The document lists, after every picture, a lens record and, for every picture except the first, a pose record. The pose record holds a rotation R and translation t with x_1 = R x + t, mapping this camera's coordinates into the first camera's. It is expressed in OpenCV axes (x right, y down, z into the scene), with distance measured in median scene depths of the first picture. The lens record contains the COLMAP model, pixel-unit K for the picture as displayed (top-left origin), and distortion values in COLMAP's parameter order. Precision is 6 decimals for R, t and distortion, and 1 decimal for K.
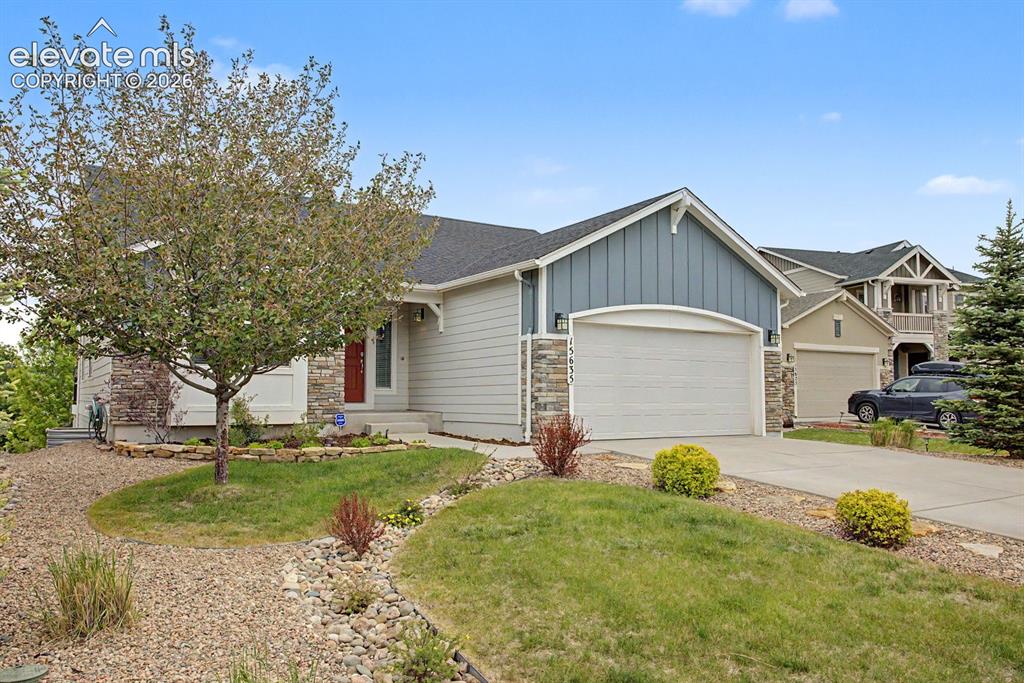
lens RADIAL K [[765.0, 0, 515.4], [0, 765.0, 368.1], [0, 0, 1]] dist [-0.001550, 0.000825]
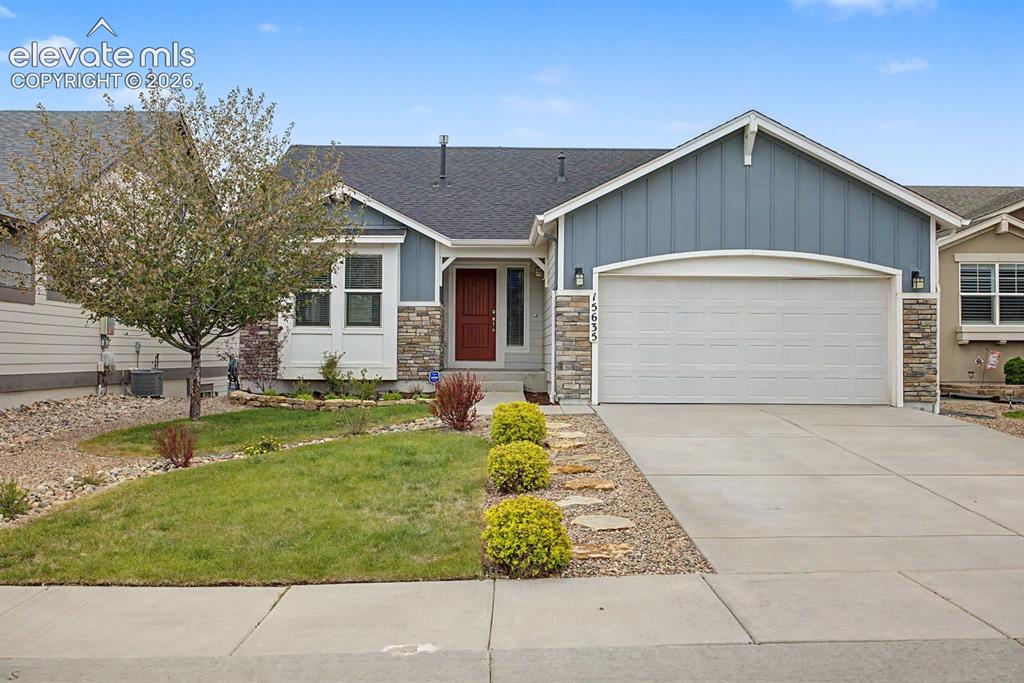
lens RADIAL K [[991.7, 0, 512.5], [0, 991.7, 365.0], [0, 0, 1]] dist [-0.036743, 0.016406]
pose [[0.845657, 0.009199, -0.533647, 0.573598], [0.015856, 0.998977, 0.042347, -0.004075], [0.533491, -0.044272, 0.844646, -0.080151]]
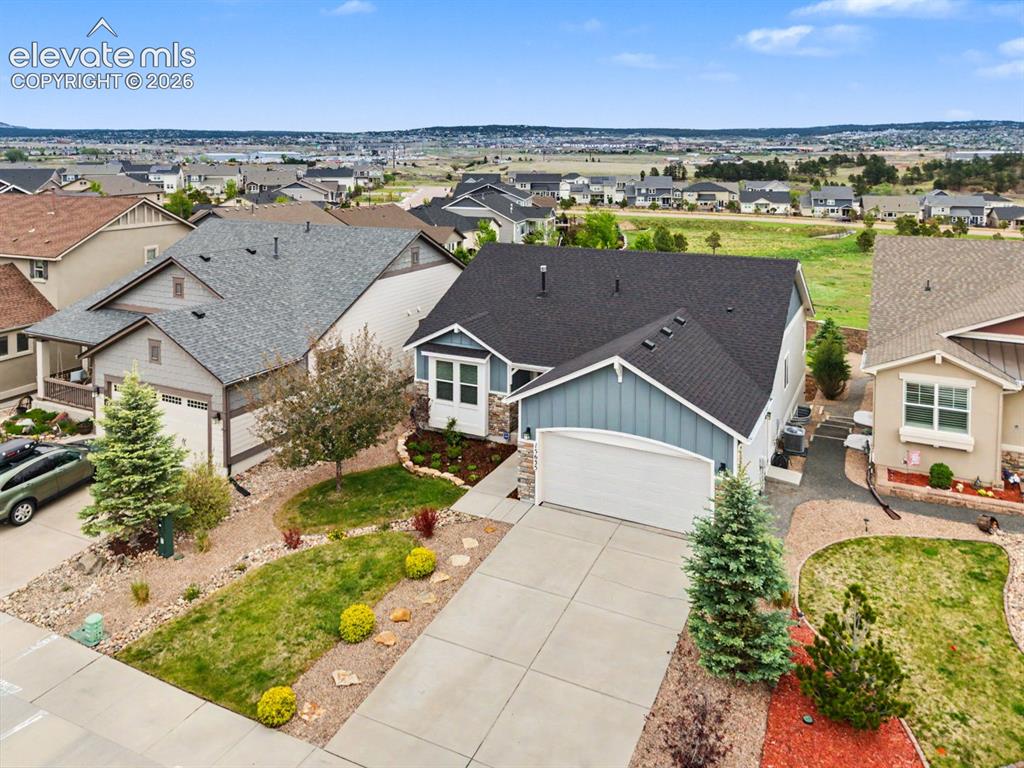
lens RADIAL K [[772.7, 0, 511.9], [0, 772.7, 190.0], [0, 0, 1]] dist [0.011026, -0.004448]
pose [[0.497511, 0.043374, -0.866372, 1.334606], [0.035050, 0.996928, 0.070038, -0.639151], [0.866749, -0.065211, 0.494463, 0.136878]]
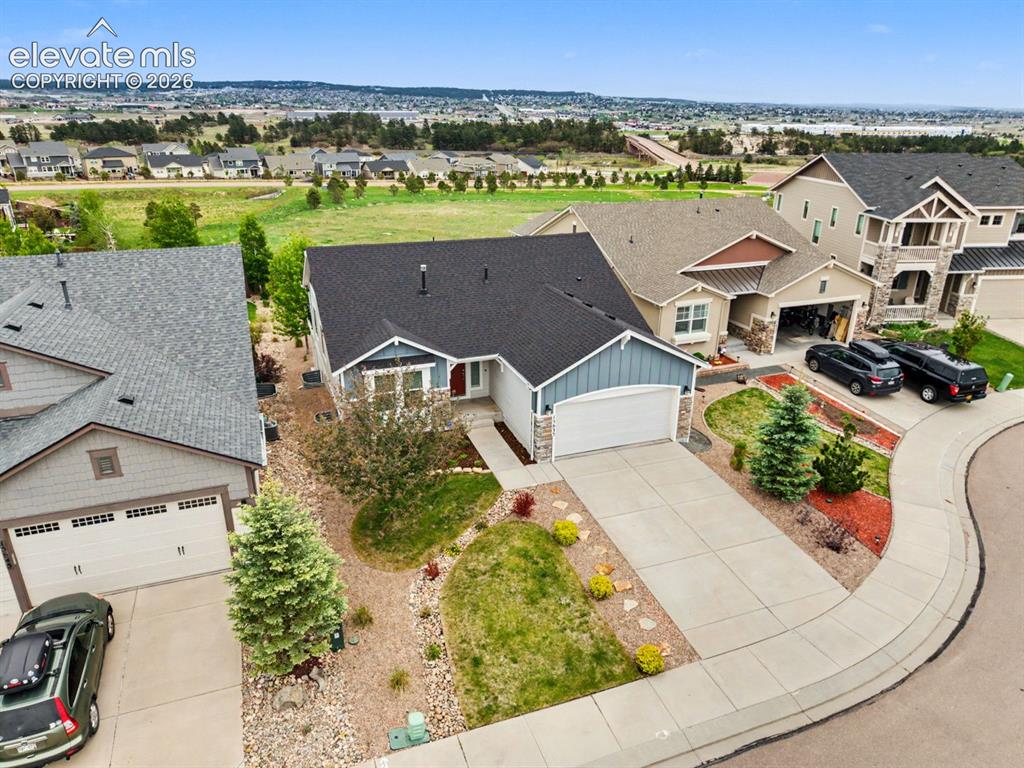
lens RADIAL K [[682.3, 0, 512.0], [0, 682.3, 384.0], [0, 0, 1]] dist [0.003676, -0.002211]
pose [[0.974077, 0.090850, -0.207174, 0.294646], [0.001508, 0.913187, 0.407539, -0.759671], [0.226214, -0.397286, 0.889377, -0.527634]]
